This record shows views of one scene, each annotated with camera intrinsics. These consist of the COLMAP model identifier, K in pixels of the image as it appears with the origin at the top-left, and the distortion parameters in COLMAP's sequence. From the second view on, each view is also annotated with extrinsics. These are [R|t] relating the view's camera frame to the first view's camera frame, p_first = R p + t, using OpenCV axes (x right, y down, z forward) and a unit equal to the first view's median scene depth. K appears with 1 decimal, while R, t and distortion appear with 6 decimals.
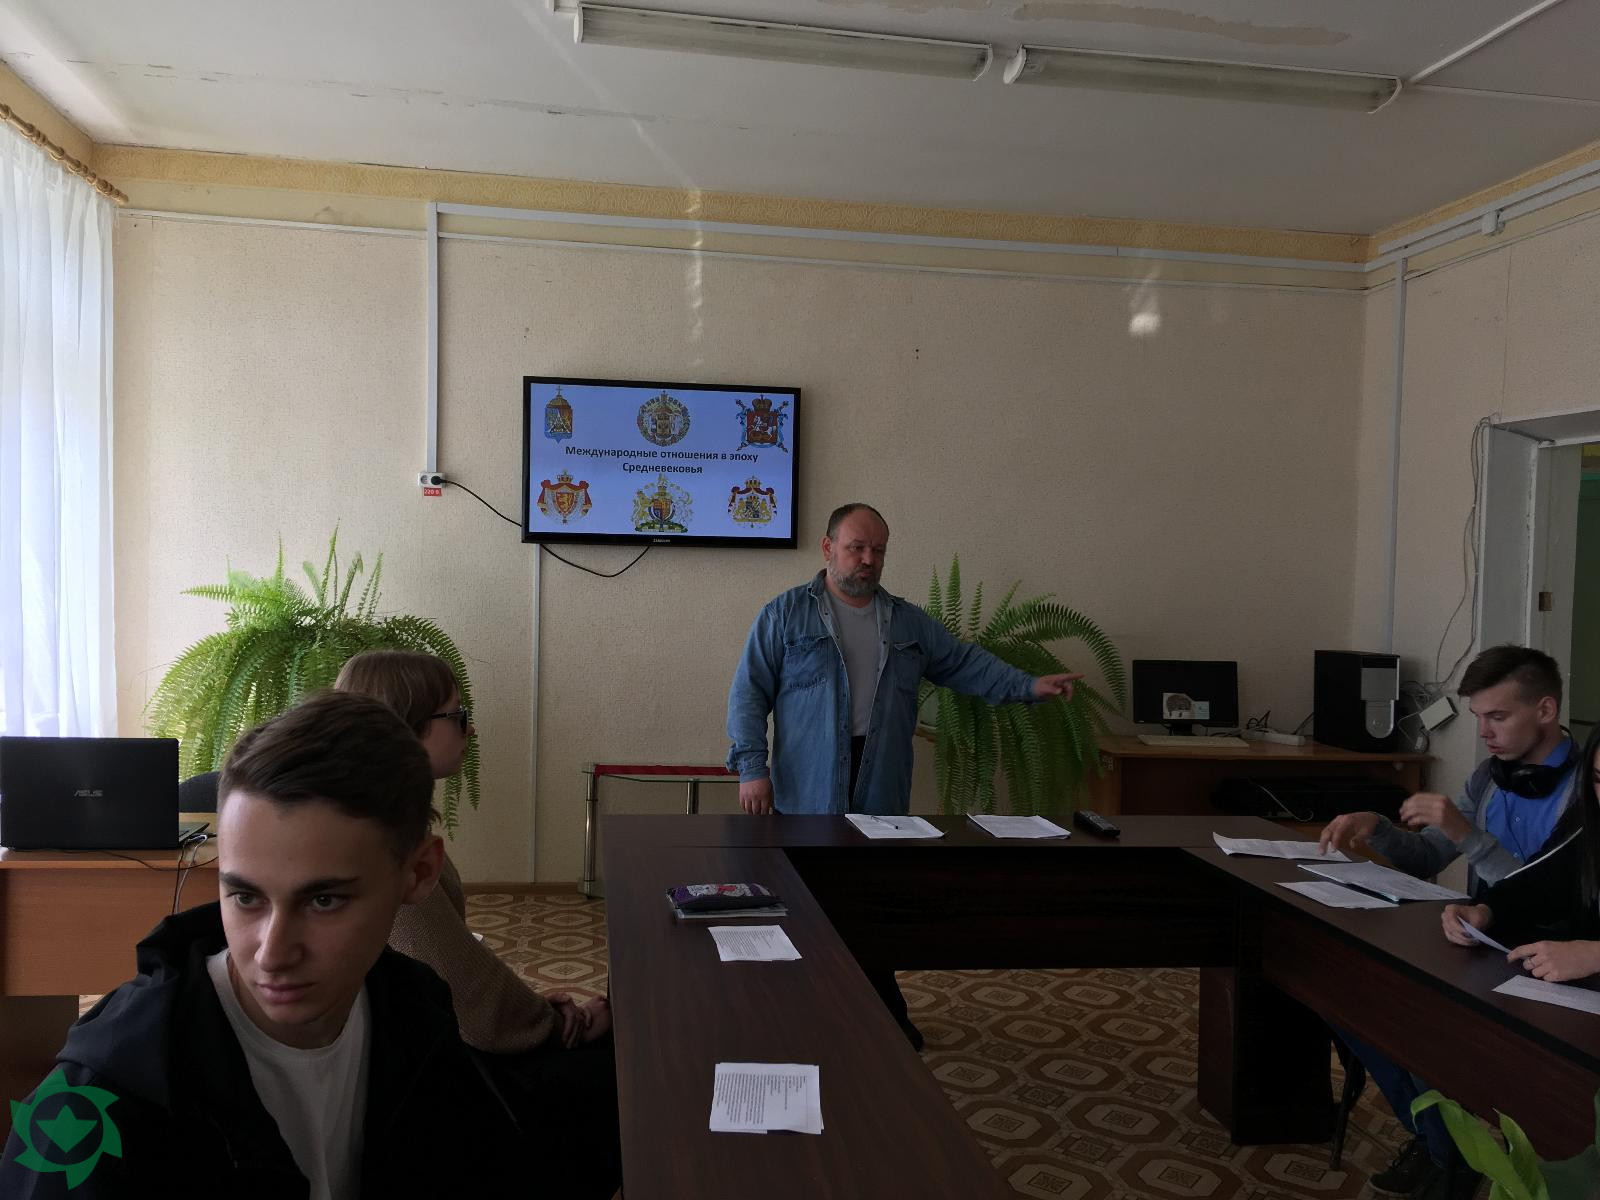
lens RADIAL K [[1333.9, 0, 788.4], [0, 1333.9, 600.5], [0, 0, 1]] dist [0.115999, -0.170526]
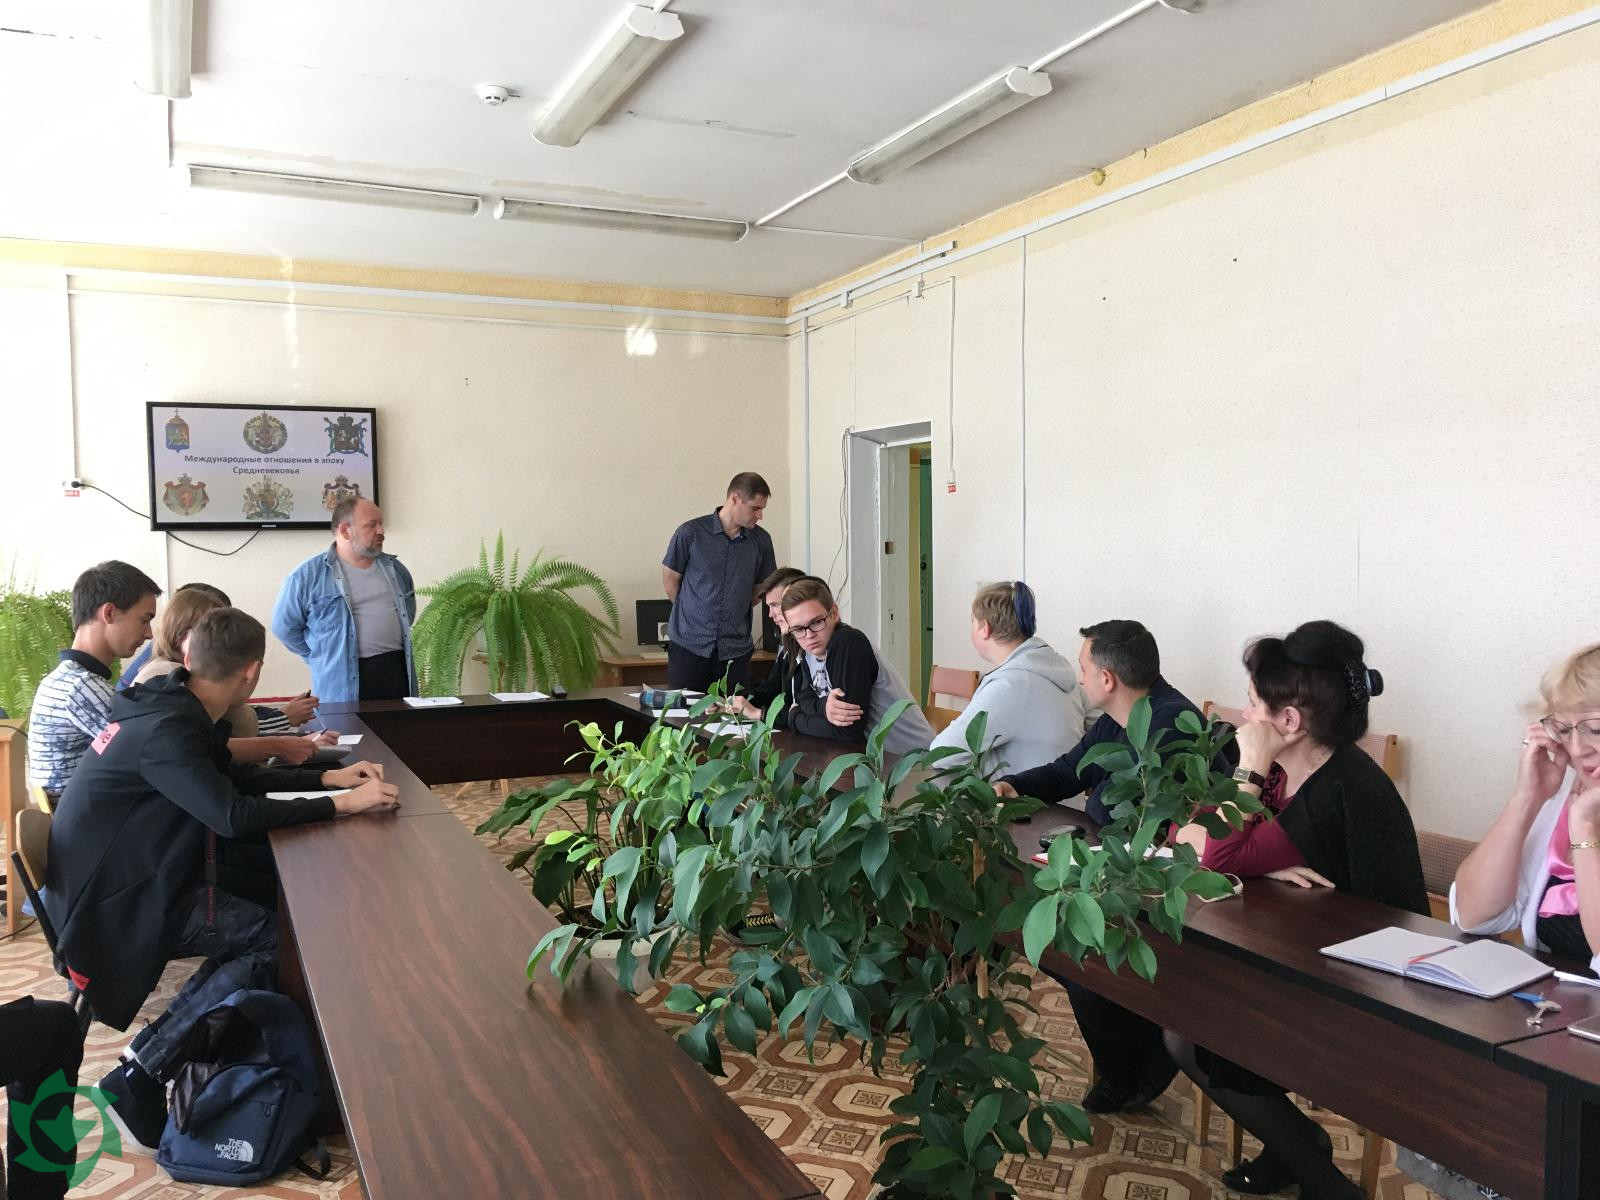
lens RADIAL K [[1333.9, 0, 788.4], [0, 1333.9, 600.5], [0, 0, 1]] dist [0.115999, -0.170526]
pose [[0.963642, -0.047840, 0.262881, 0.044195], [0.042861, 0.998777, 0.024645, 0.017312], [-0.263738, -0.012482, 0.964514, -0.416335]]
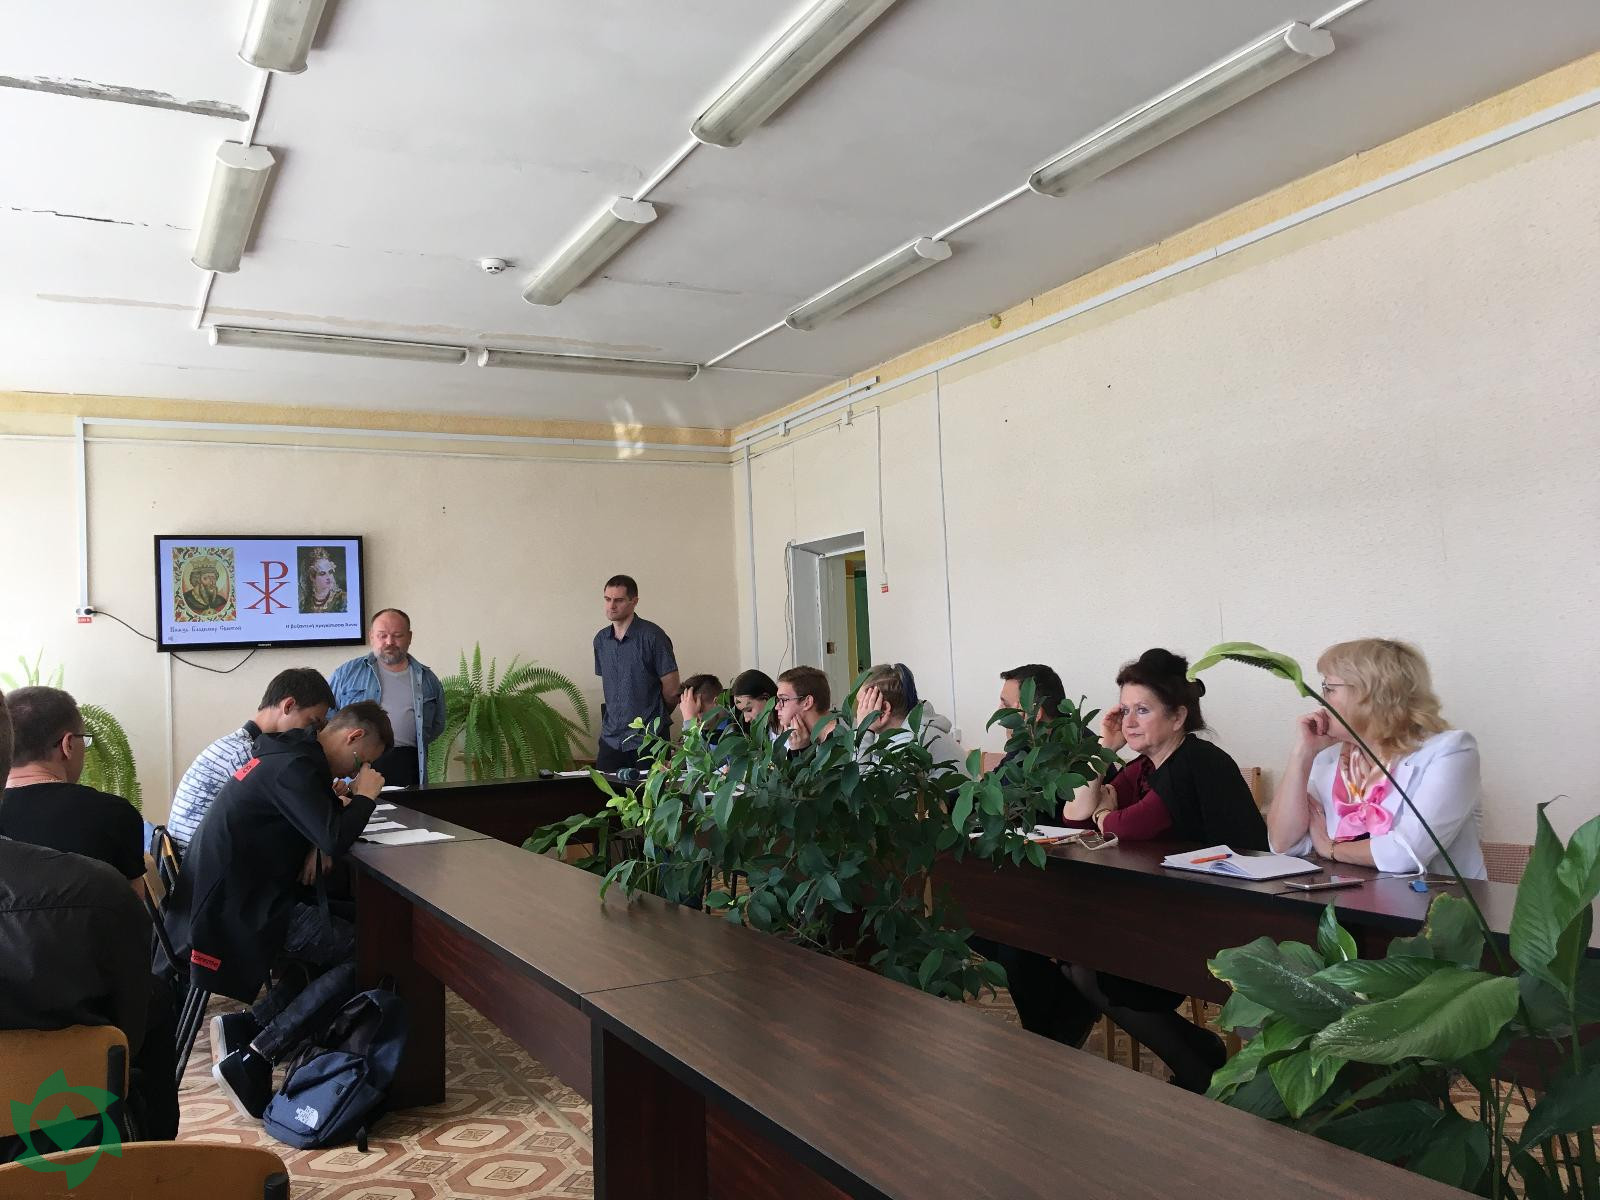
lens RADIAL K [[1333.9, 0, 788.4], [0, 1333.9, 600.5], [0, 0, 1]] dist [0.115999, -0.170526]
pose [[0.947310, -0.051205, 0.316198, -0.019472], [0.077550, 0.994436, -0.071296, 0.055414], [-0.310788, 0.092060, 0.946010, -0.554601]]
